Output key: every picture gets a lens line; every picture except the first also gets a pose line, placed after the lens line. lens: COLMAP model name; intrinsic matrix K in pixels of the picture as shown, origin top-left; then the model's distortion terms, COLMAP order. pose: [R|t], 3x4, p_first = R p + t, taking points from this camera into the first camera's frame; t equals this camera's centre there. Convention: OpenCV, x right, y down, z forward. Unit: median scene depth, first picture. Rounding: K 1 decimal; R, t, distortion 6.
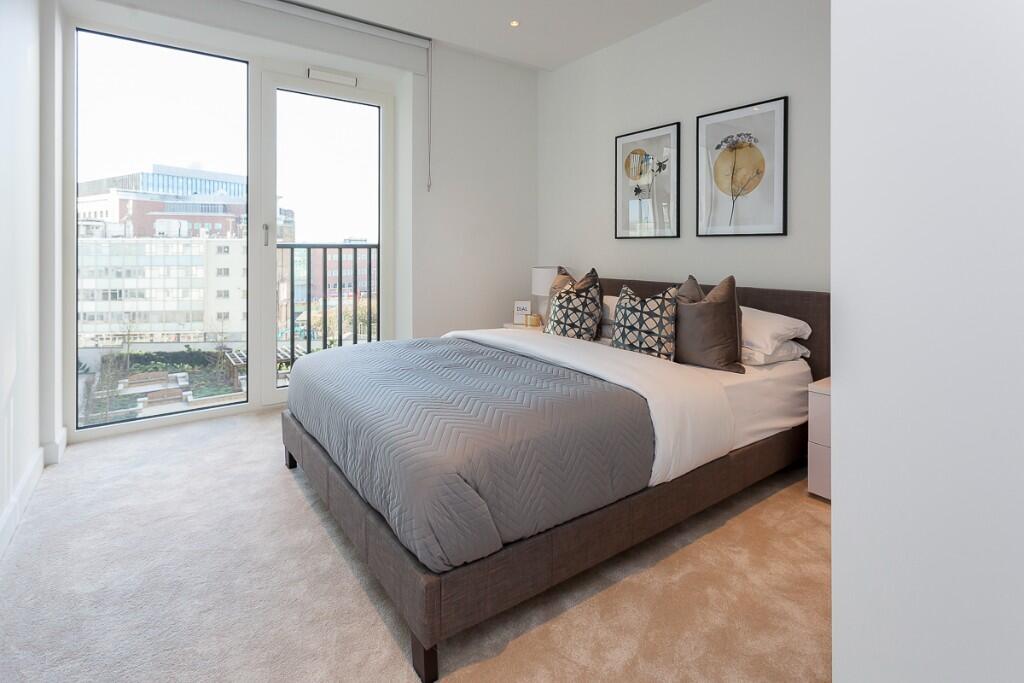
lens RADIAL K [[494.6, 0, 512.0], [0, 494.6, 341.5], [0, 0, 1]] dist [0.000202, 0.000075]
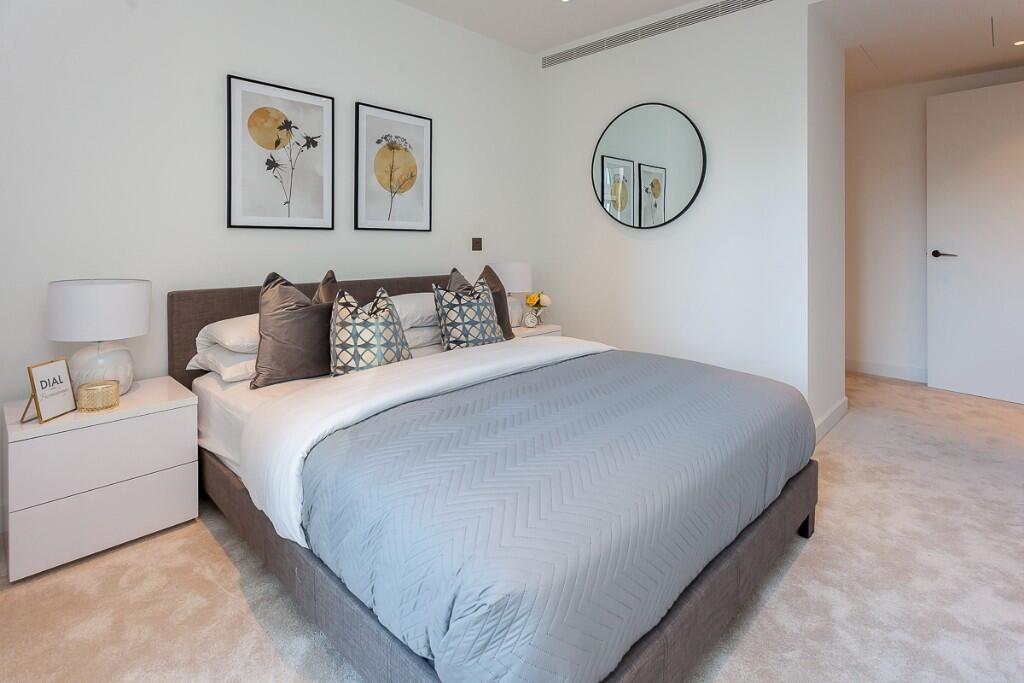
lens RADIAL K [[494.6, 0, 512.0], [0, 494.6, 341.5], [0, 0, 1]] dist [0.000202, 0.000075]
pose [[-0.172064, -0.192630, 0.966068, -0.648566], [0.185024, 0.956921, 0.223760, -0.167399], [-0.967554, 0.217246, -0.129010, 0.900305]]
